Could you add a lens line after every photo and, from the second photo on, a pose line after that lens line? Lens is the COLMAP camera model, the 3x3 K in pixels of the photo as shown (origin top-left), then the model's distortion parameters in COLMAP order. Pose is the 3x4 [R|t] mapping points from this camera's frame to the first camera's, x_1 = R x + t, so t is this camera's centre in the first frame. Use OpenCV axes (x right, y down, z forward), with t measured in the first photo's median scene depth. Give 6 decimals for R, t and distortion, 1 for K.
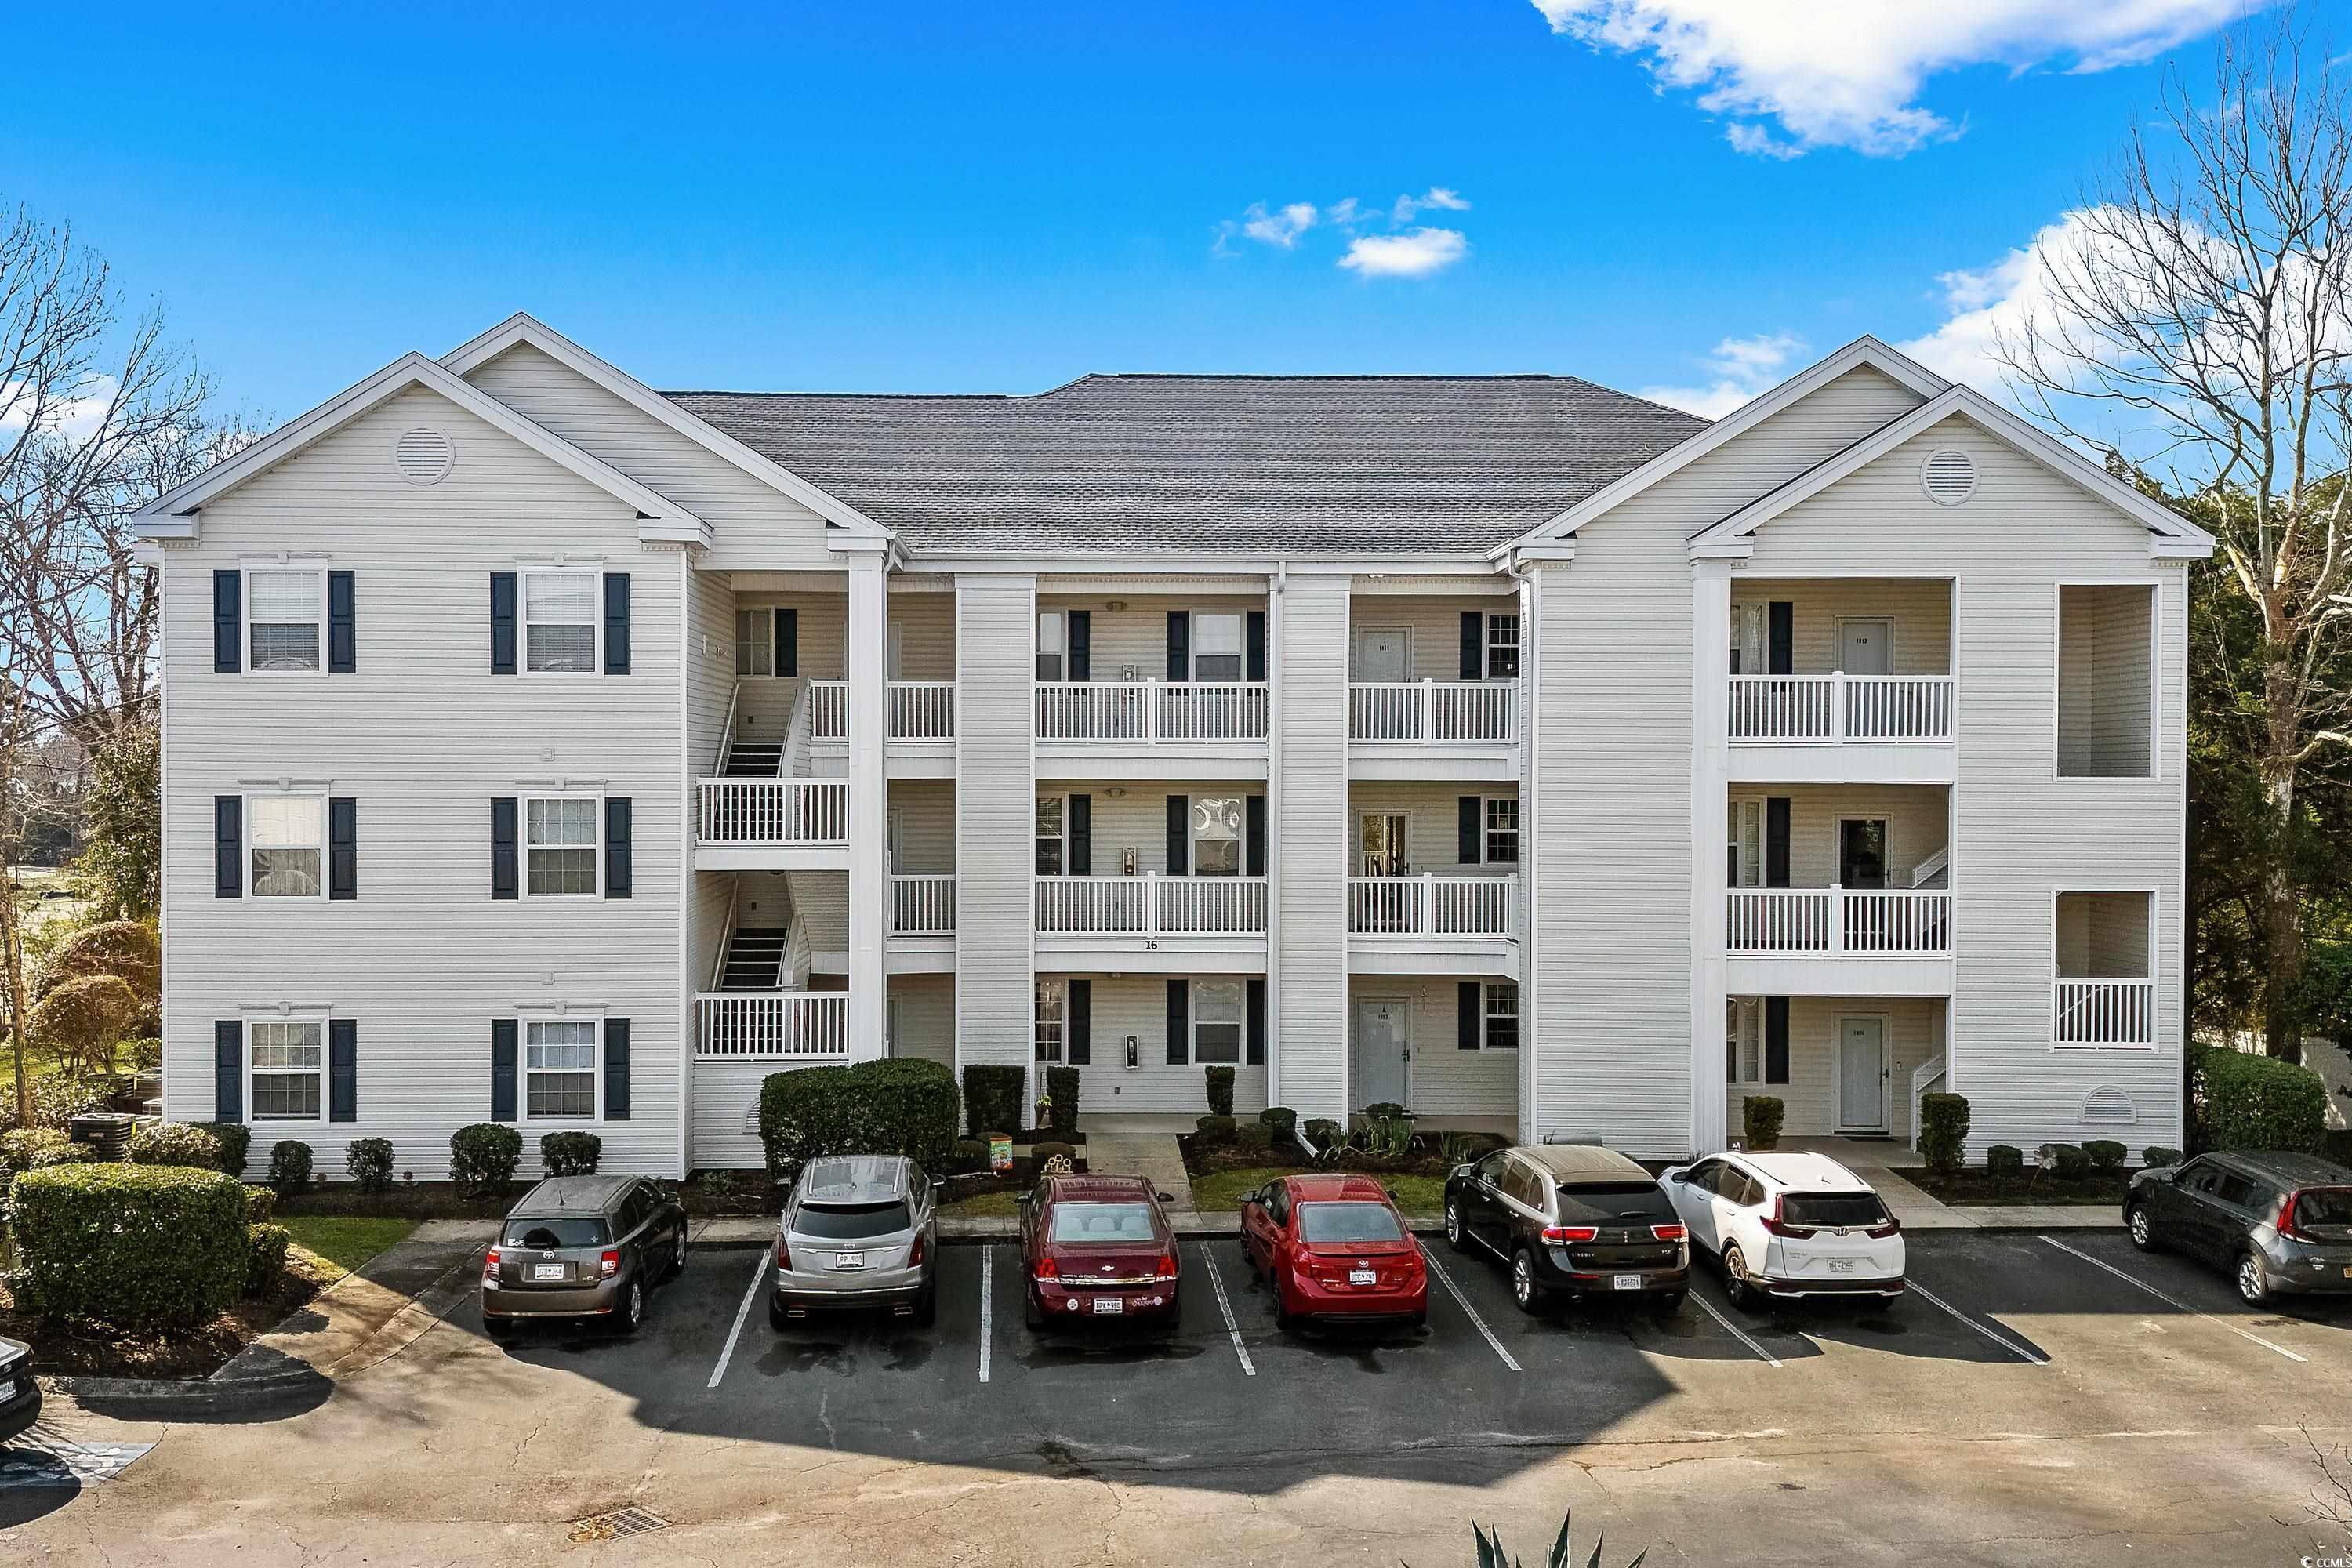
lens RADIAL K [[2150.5, 0, 1103.9], [0, 2150.5, 858.7], [0, 0, 1]] dist [0.011533, 0.000000]
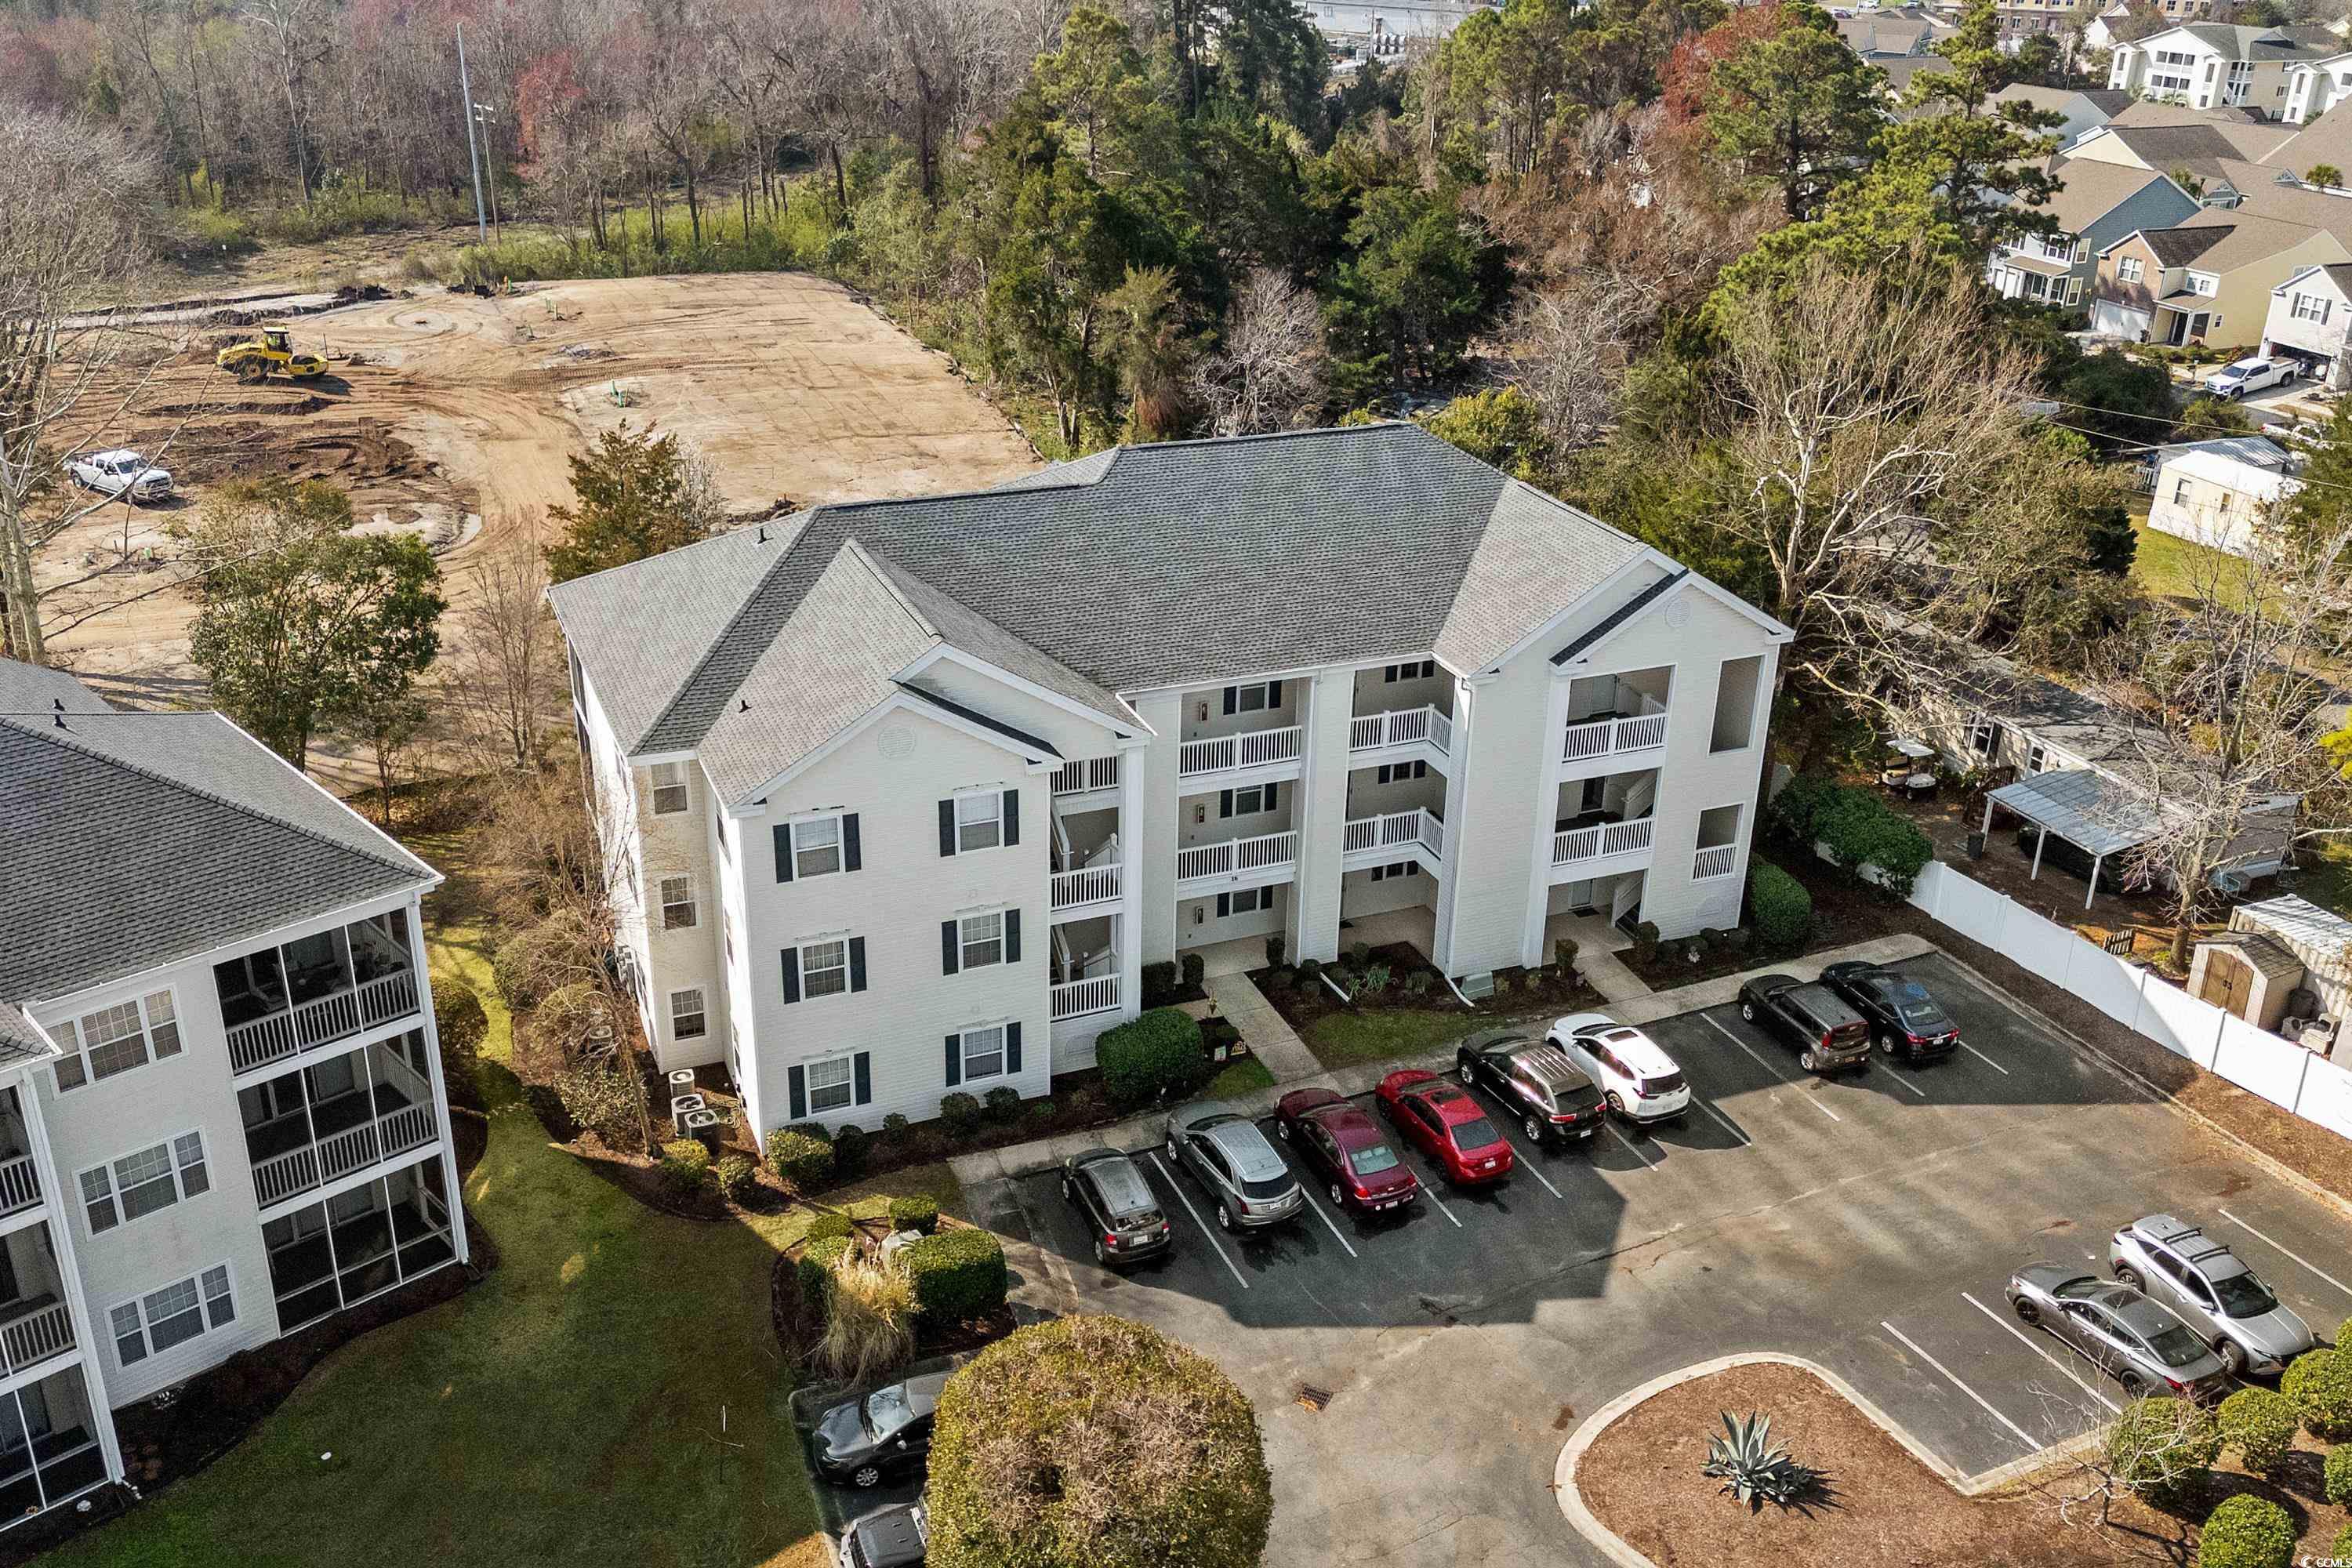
lens RADIAL K [[2150.5, 0, 1176.3], [0, 2150.5, 778.8], [0, 0, 1]] dist [0.011533, 0.000000]
pose [[0.921316, -0.144535, 0.360951, -0.707325], [-0.014296, 0.915119, 0.402930, -0.812025], [-0.388551, -0.376386, 0.841048, -0.442636]]
